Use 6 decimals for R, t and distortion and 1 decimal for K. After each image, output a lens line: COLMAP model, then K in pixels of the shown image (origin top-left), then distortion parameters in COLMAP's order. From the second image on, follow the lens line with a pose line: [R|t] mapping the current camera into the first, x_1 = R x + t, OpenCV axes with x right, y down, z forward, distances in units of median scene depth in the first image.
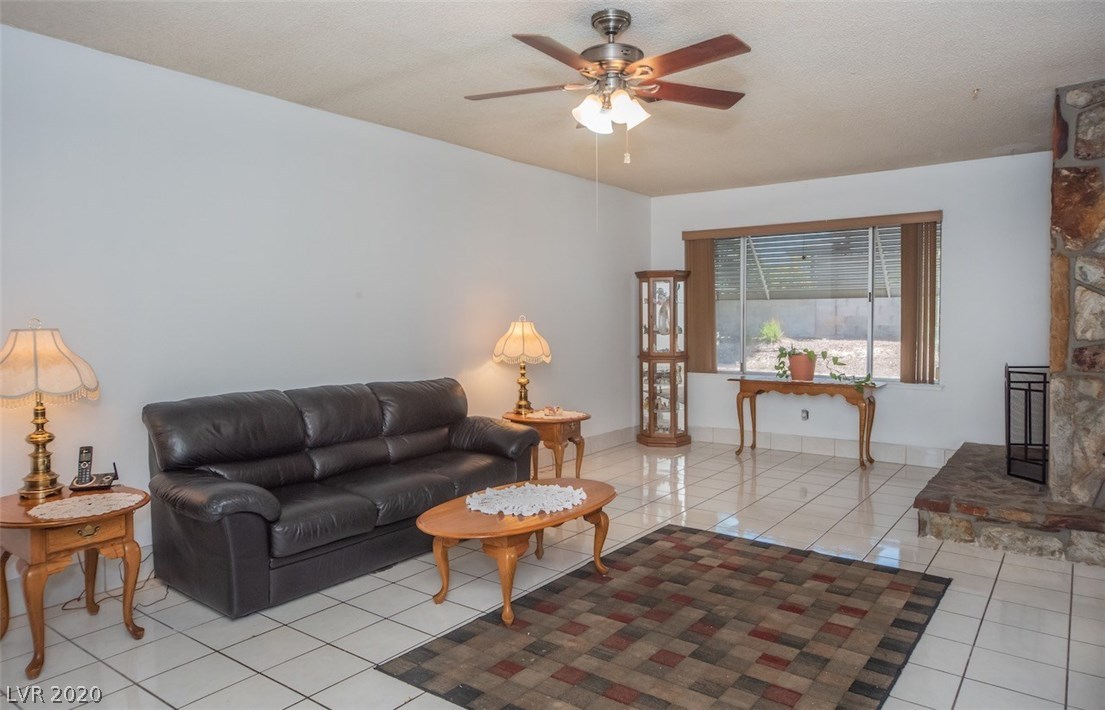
lens RADIAL K [[717.6, 0, 551.7], [0, 717.6, 336.8], [0, 0, 1]] dist [-0.001982, 0.023222]
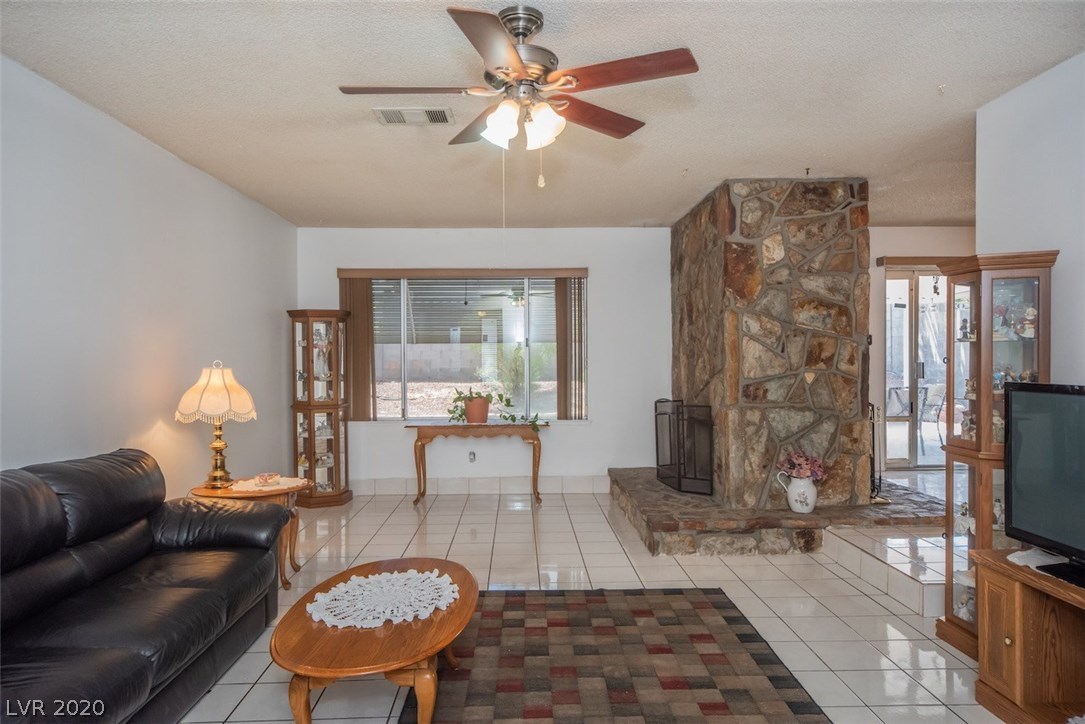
lens RADIAL K [[704.8, 0, 542.5], [0, 704.8, 362.0], [0, 0, 1]] dist [0.003112, 0.000253]
pose [[0.781960, -0.004267, 0.623313, -0.325272], [0.020389, 0.999617, -0.018735, -0.008801], [-0.622995, 0.027359, 0.781748, 0.251860]]
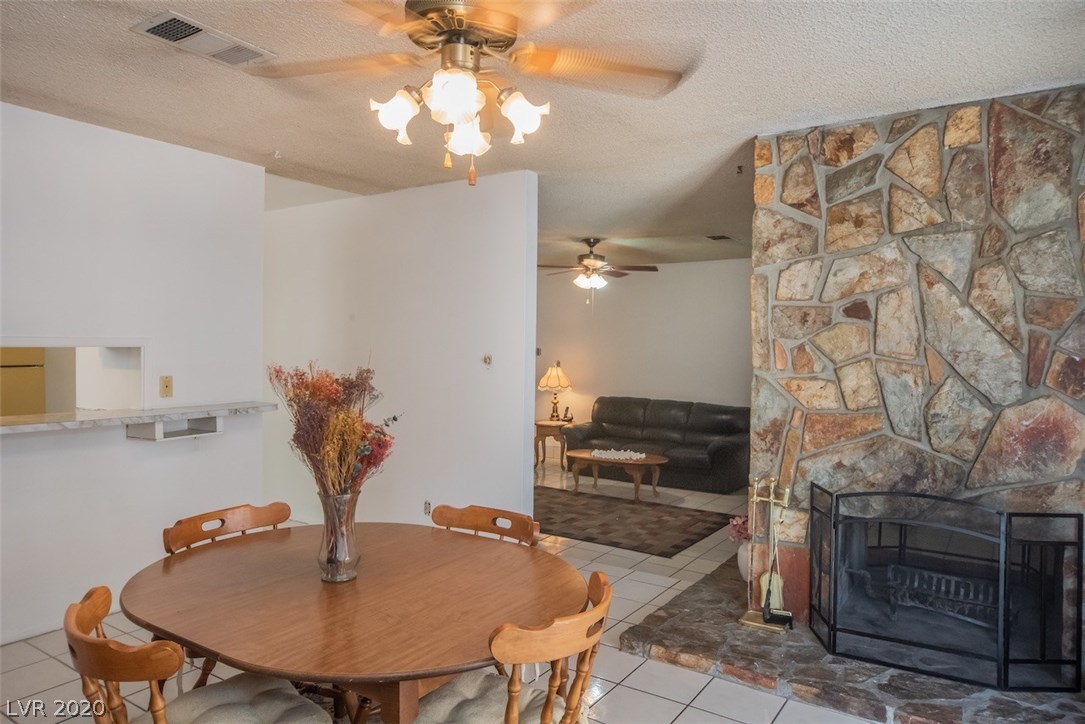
lens RADIAL K [[704.8, 0, 542.5], [0, 704.8, 362.0], [0, 0, 1]] dist [0.003112, 0.000253]
pose [[0.038591, 0.026189, -0.998912, 1.757153], [-0.040067, 0.998893, 0.024640, -0.080730], [0.998452, 0.039072, 0.039598, 0.588292]]
